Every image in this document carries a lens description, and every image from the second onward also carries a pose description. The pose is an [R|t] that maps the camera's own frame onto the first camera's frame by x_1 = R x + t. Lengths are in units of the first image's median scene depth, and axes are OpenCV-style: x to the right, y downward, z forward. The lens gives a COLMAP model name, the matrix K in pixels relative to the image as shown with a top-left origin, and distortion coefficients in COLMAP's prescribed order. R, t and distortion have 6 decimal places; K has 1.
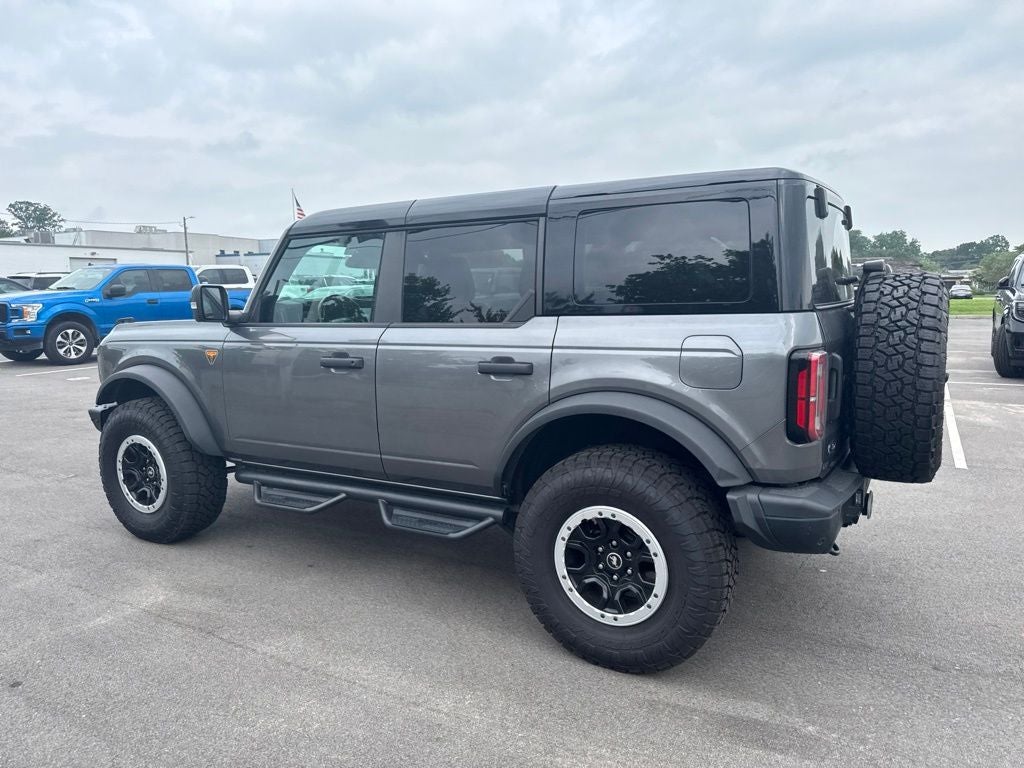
lens RADIAL K [[724.4, 0, 509.9], [0, 724.4, 366.7], [0, 0, 1]] dist [0.036746, -0.046528]
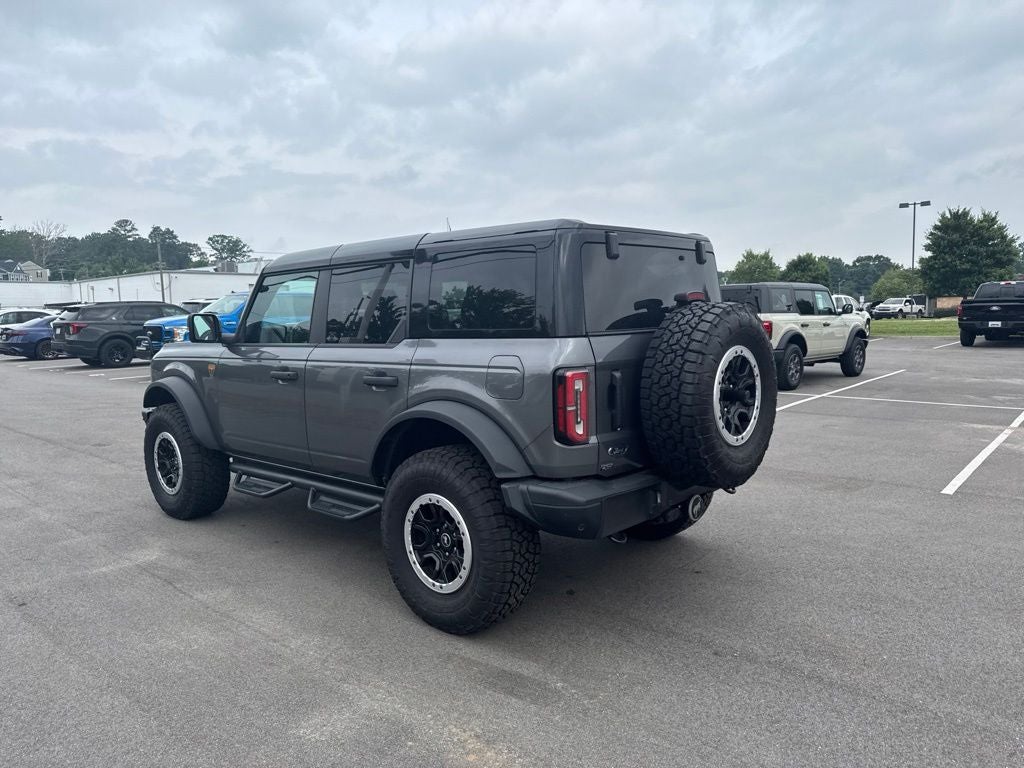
lens RADIAL K [[724.4, 0, 511.7], [0, 724.4, 362.3], [0, 0, 1]] dist [0.036746, -0.046528]
pose [[0.979213, 0.009125, -0.202629, 0.432153], [-0.016081, 0.999335, -0.032711, 0.006632], [0.202196, 0.035289, 0.978709, -0.154065]]
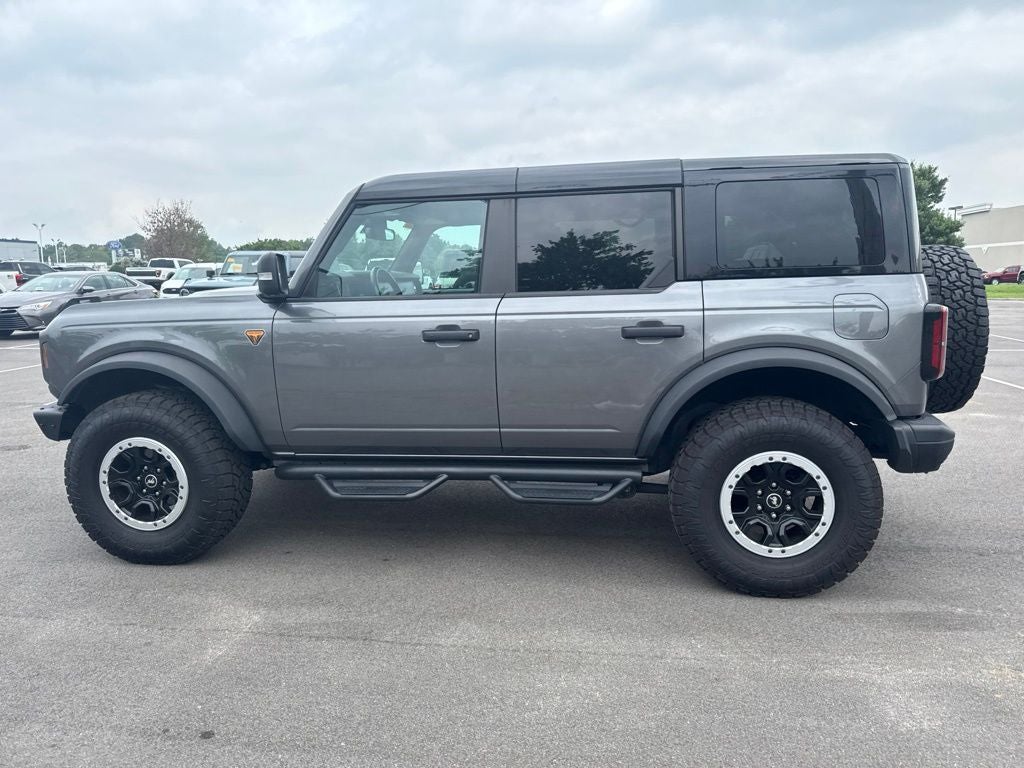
lens RADIAL K [[724.4, 0, 507.2], [0, 724.4, 370.3], [0, 0, 1]] dist [0.036746, -0.046528]
pose [[0.927472, -0.049470, 0.370606, -0.555149], [0.043193, 0.998748, 0.025221, 0.019992], [-0.371390, -0.007384, 0.928448, 0.105543]]
